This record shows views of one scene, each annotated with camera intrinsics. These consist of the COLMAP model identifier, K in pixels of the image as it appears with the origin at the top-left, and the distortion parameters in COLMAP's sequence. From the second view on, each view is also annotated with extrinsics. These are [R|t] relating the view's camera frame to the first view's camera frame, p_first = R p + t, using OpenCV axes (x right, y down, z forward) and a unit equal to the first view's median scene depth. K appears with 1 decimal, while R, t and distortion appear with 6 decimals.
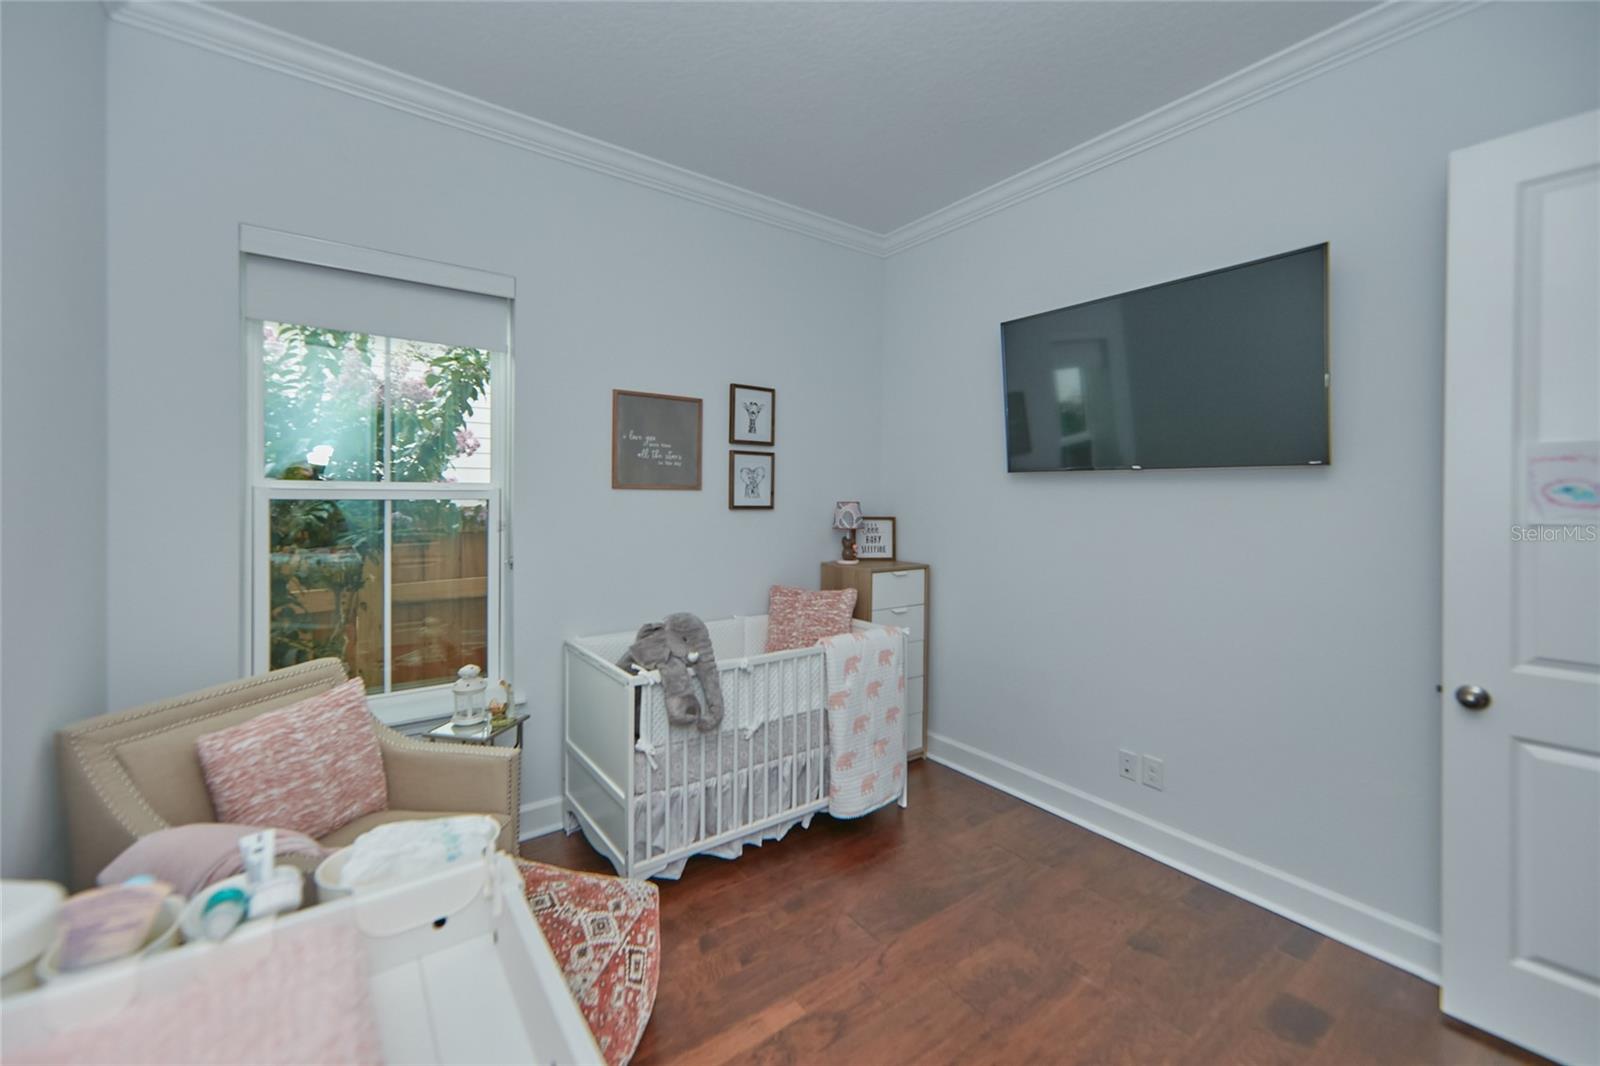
lens RADIAL K [[642.8, 0, 795.1], [0, 642.8, 496.9], [0, 0, 1]] dist [0.009885, -0.000008]
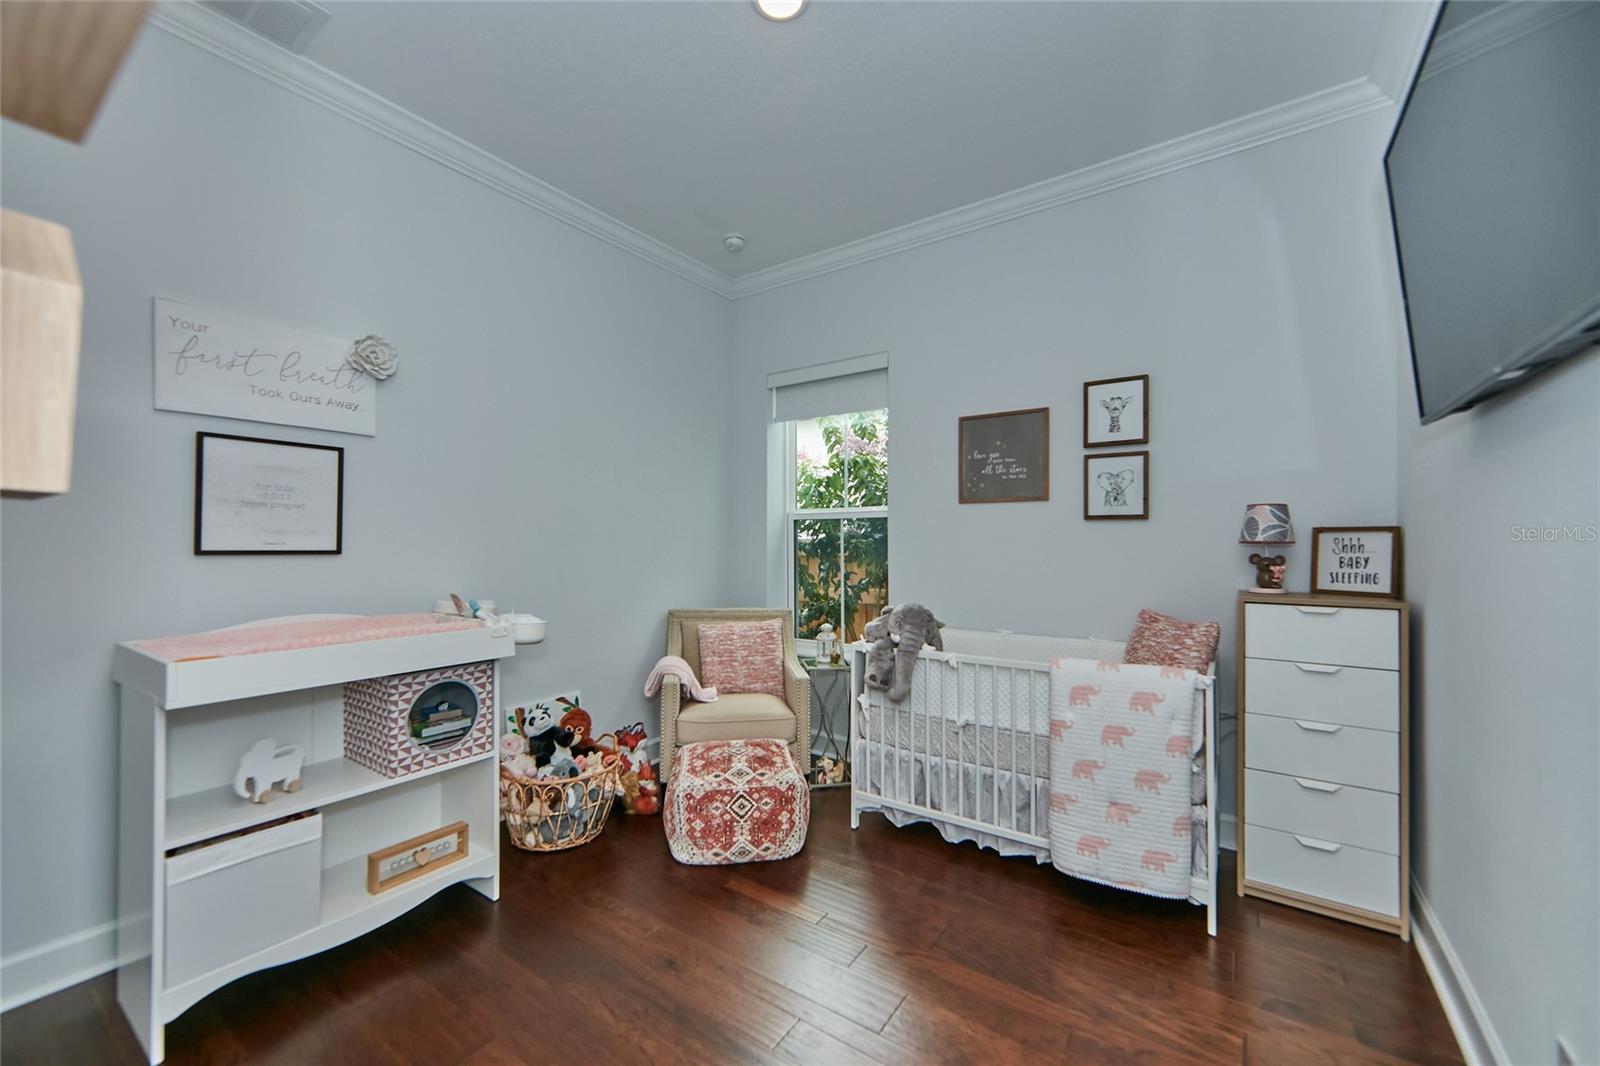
lens RADIAL K [[629.8, 0, 800.0], [0, 629.8, 533.0], [0, 0, 1]] dist [0.013925, 0.000041]
pose [[0.332286, -0.022666, -0.942906, 0.661707], [-0.000658, 0.999705, -0.024264, 0.065176], [0.943178, 0.008683, 0.332173, 0.344463]]
